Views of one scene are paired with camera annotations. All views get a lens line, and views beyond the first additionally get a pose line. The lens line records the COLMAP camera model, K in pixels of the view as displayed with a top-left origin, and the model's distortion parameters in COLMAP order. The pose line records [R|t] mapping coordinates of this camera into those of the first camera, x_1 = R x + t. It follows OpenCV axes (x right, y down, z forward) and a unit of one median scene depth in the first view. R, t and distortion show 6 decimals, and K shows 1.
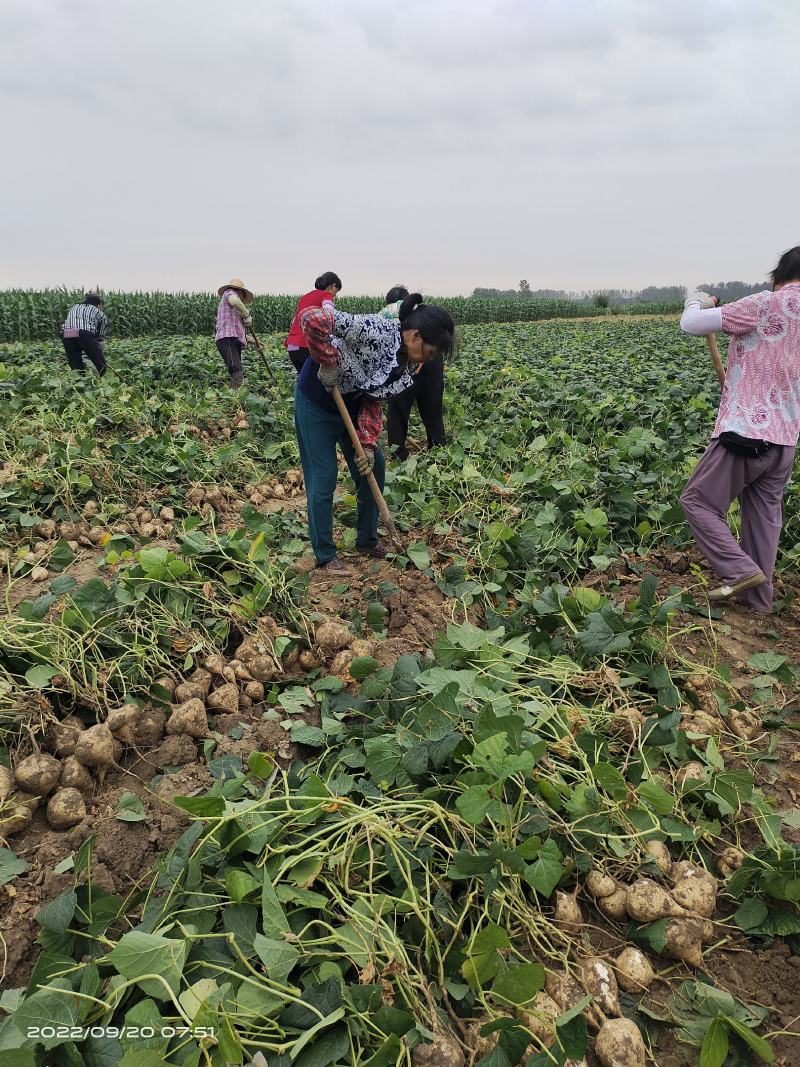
lens RADIAL K [[784.1, 0, 403.1], [0, 784.1, 535.5], [0, 0, 1]] dist [0.042623, -0.040263]
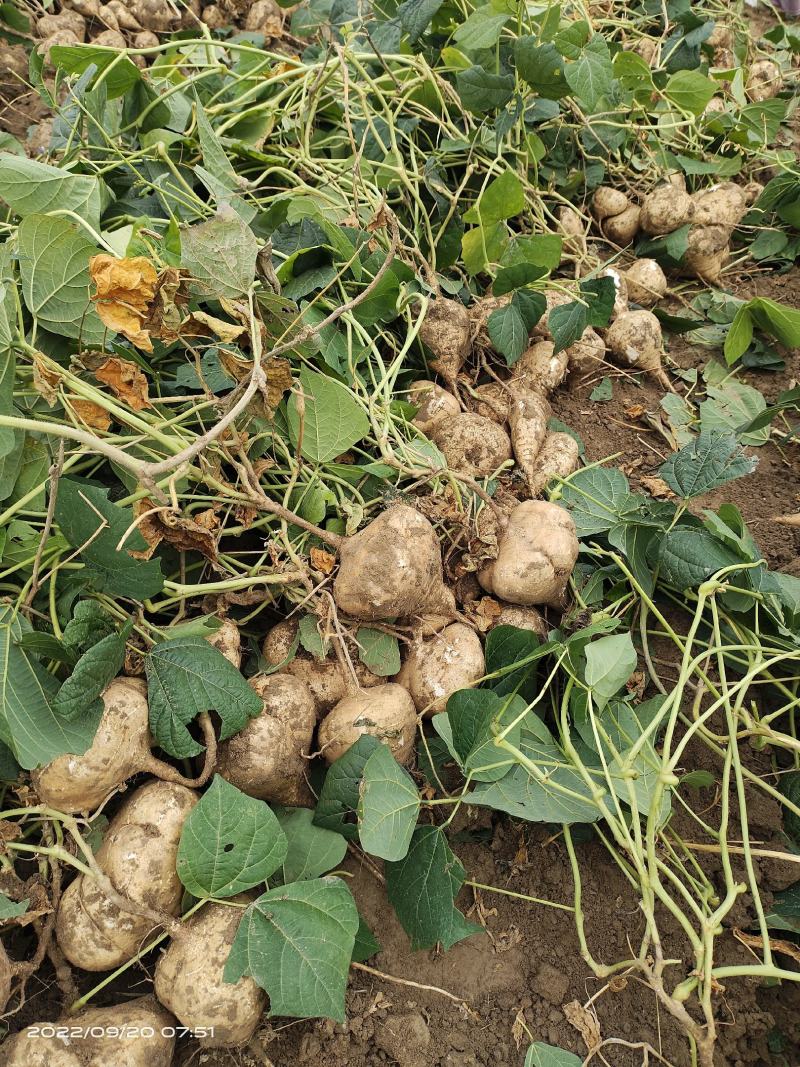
lens RADIAL K [[784.1, 0, 396.5], [0, 784.1, 528.9], [0, 0, 1]] dist [0.042623, -0.040263]
pose [[0.995102, -0.051372, 0.084459, -0.063172], [0.001229, 0.860736, 0.509050, 0.332811], [-0.098848, -0.506453, 0.856583, 0.149124]]
